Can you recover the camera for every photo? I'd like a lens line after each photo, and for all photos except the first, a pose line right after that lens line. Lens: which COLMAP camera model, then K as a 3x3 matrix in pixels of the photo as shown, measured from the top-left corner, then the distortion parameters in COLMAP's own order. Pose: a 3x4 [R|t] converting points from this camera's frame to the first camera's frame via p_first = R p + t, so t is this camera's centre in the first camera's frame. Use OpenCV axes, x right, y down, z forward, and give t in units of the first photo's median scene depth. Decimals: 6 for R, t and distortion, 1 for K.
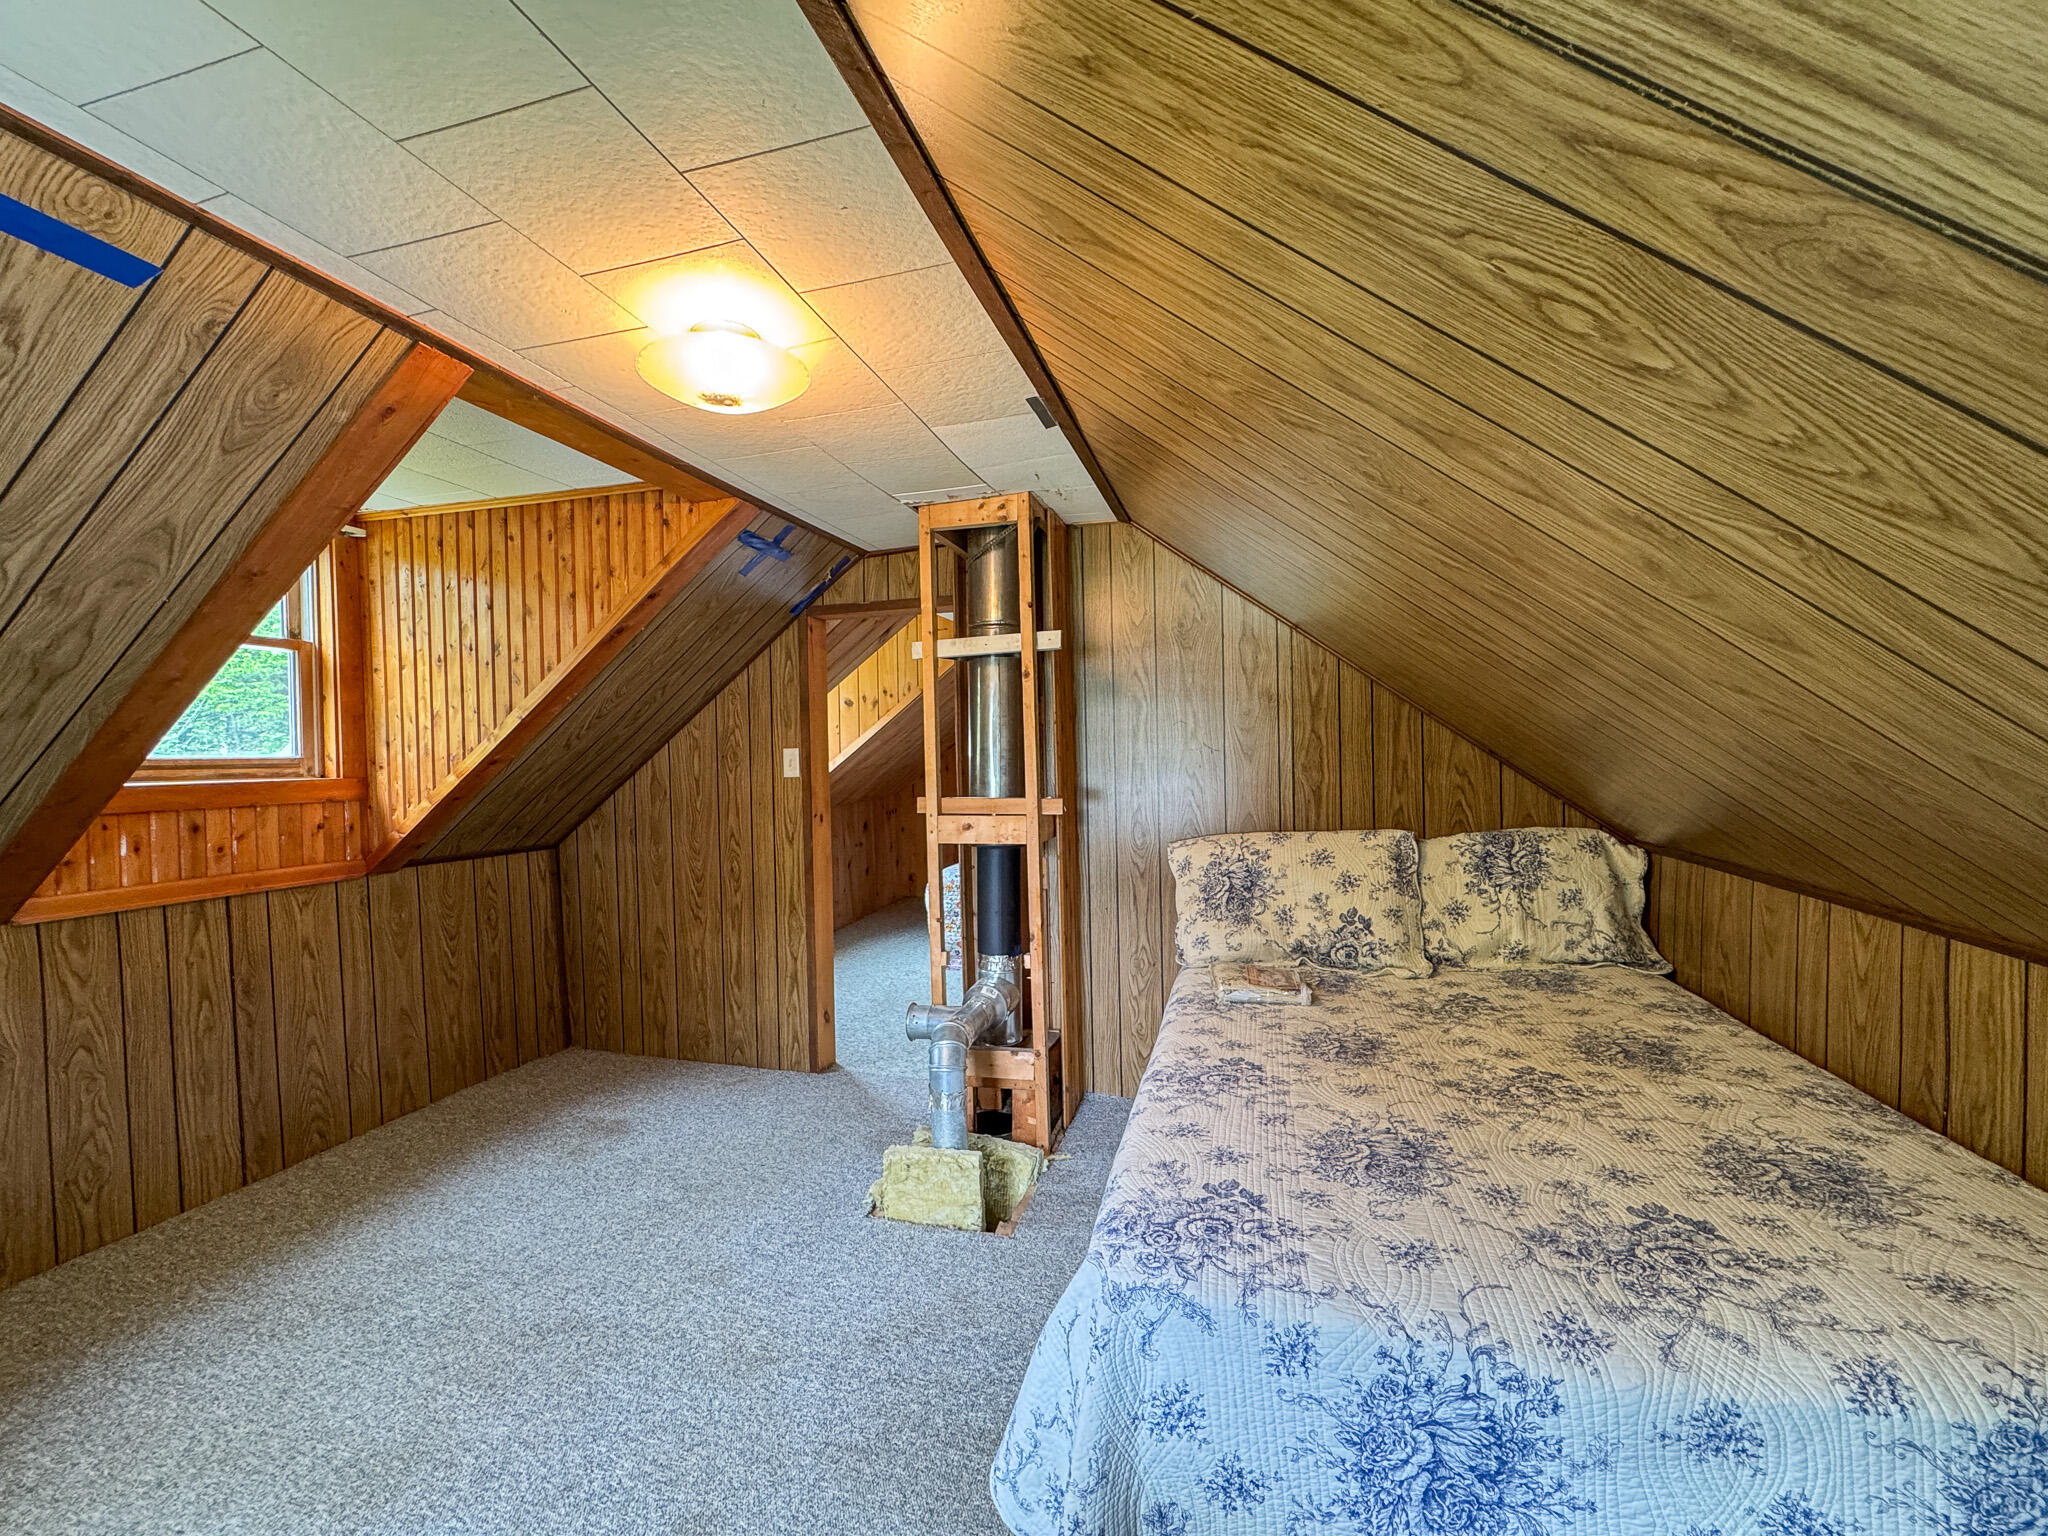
lens RADIAL K [[822.6, 0, 1000.2], [0, 822.6, 760.4], [0, 0, 1]] dist [-0.003160, 0.001172]
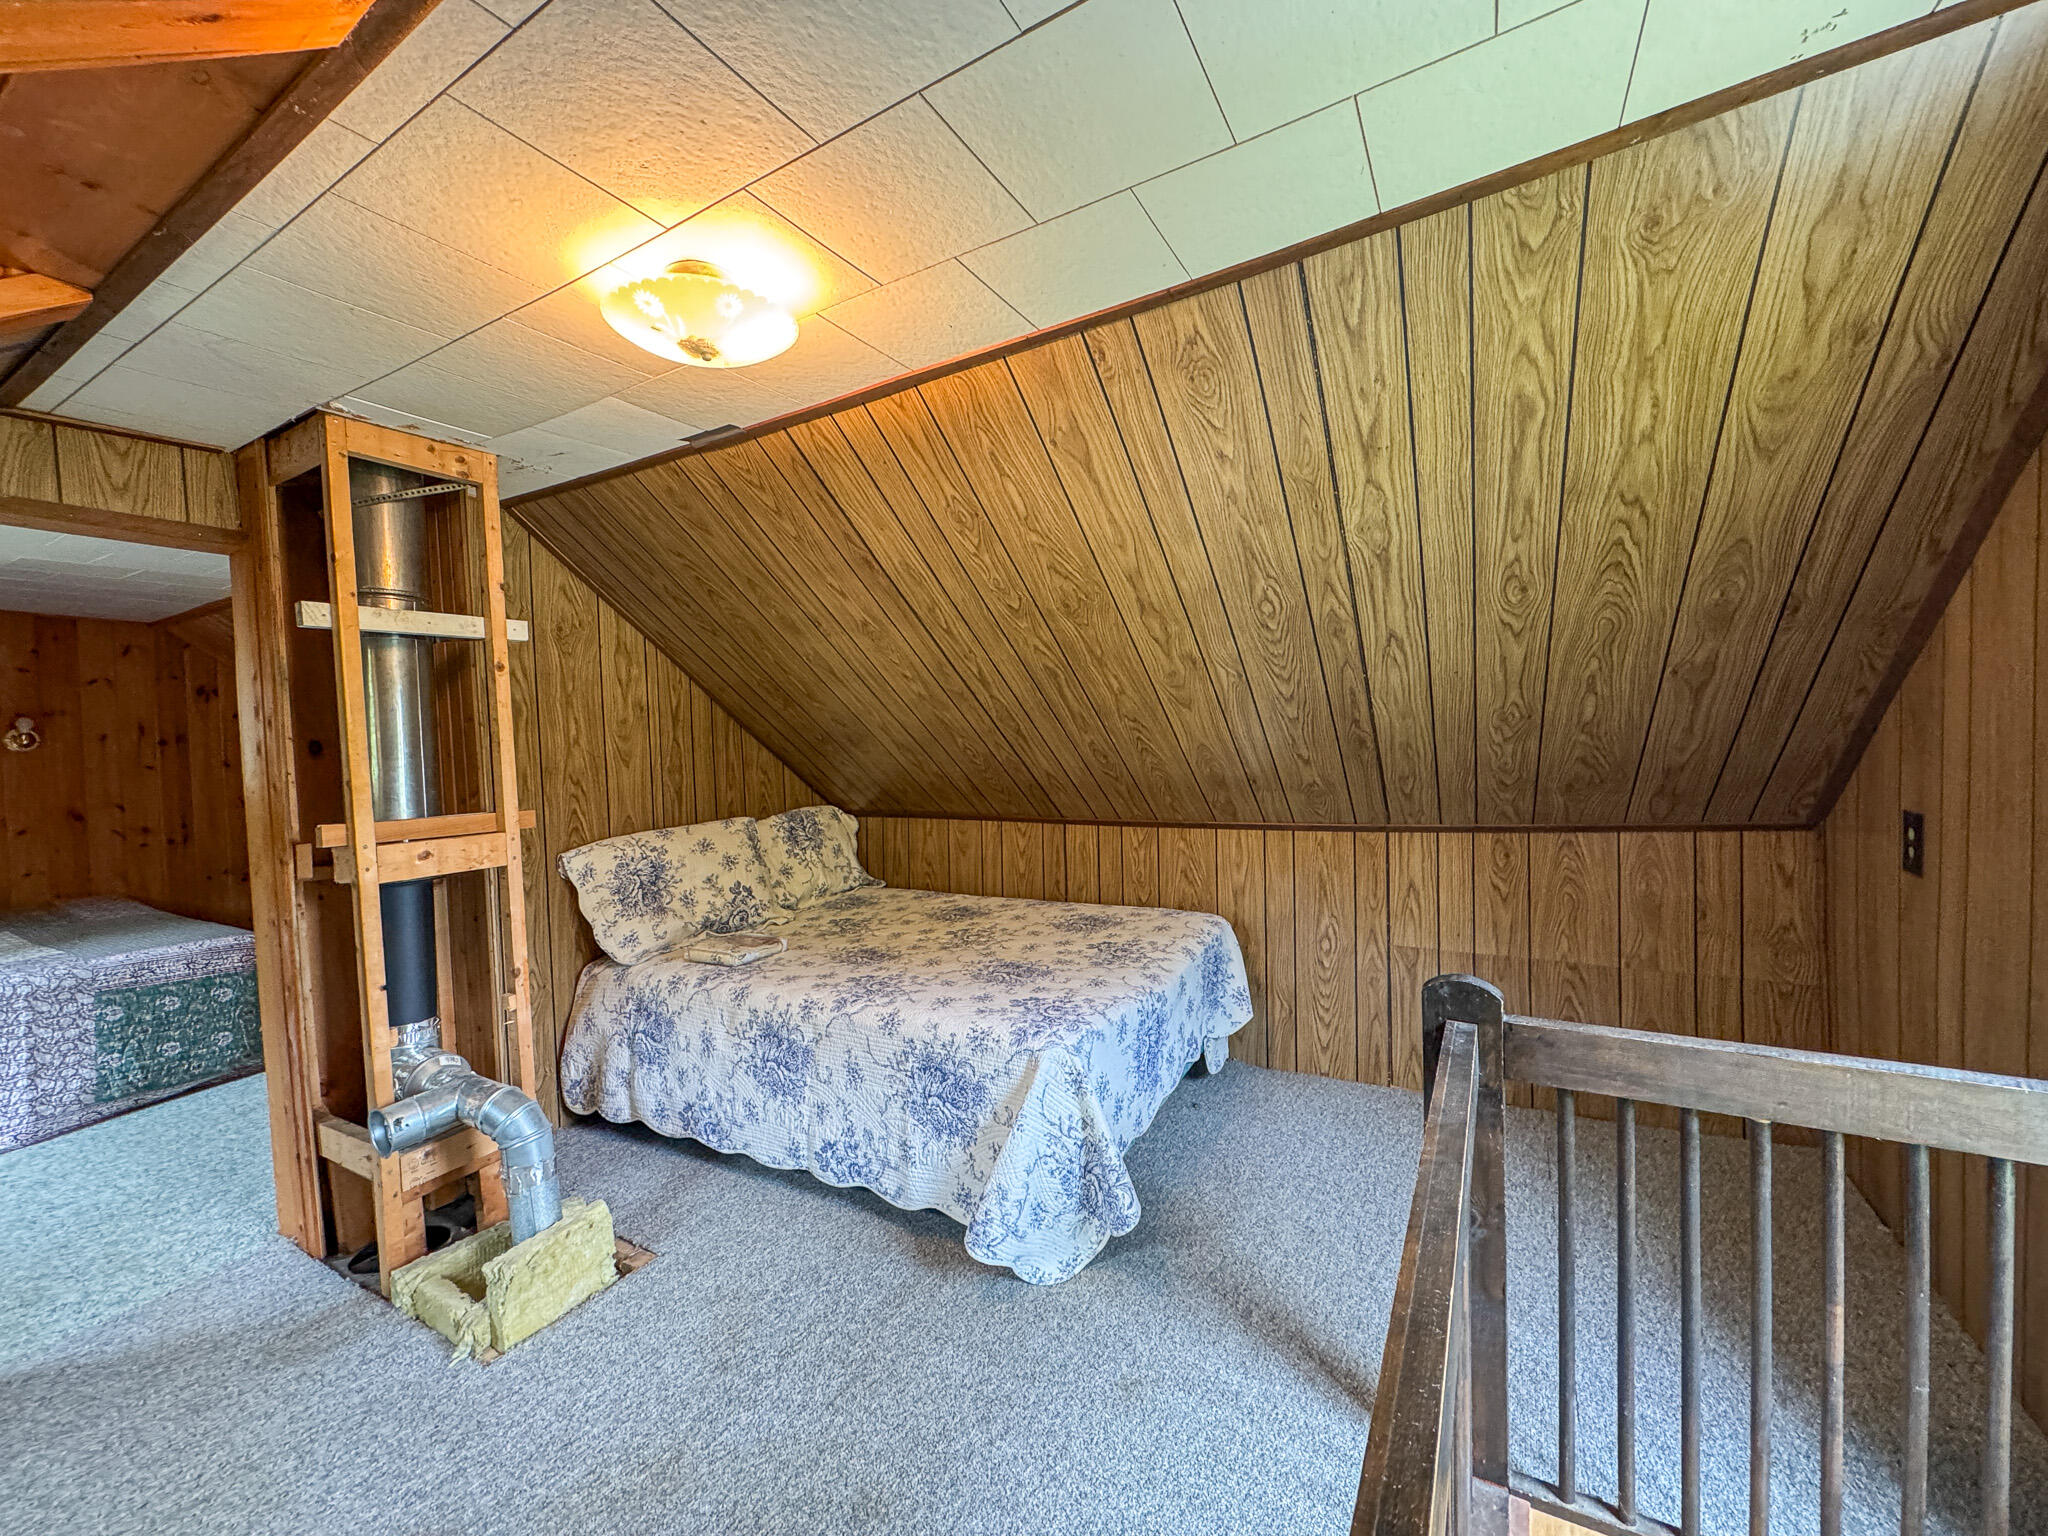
lens RADIAL K [[822.6, 0, 1007.7], [0, 822.6, 755.0], [0, 0, 1]] dist [-0.003160, 0.001172]
pose [[0.262061, -0.002706, 0.965048, -0.674284], [0.034771, 0.999373, -0.006640, 0.011323], [-0.964425, 0.035296, 0.261990, 0.277130]]
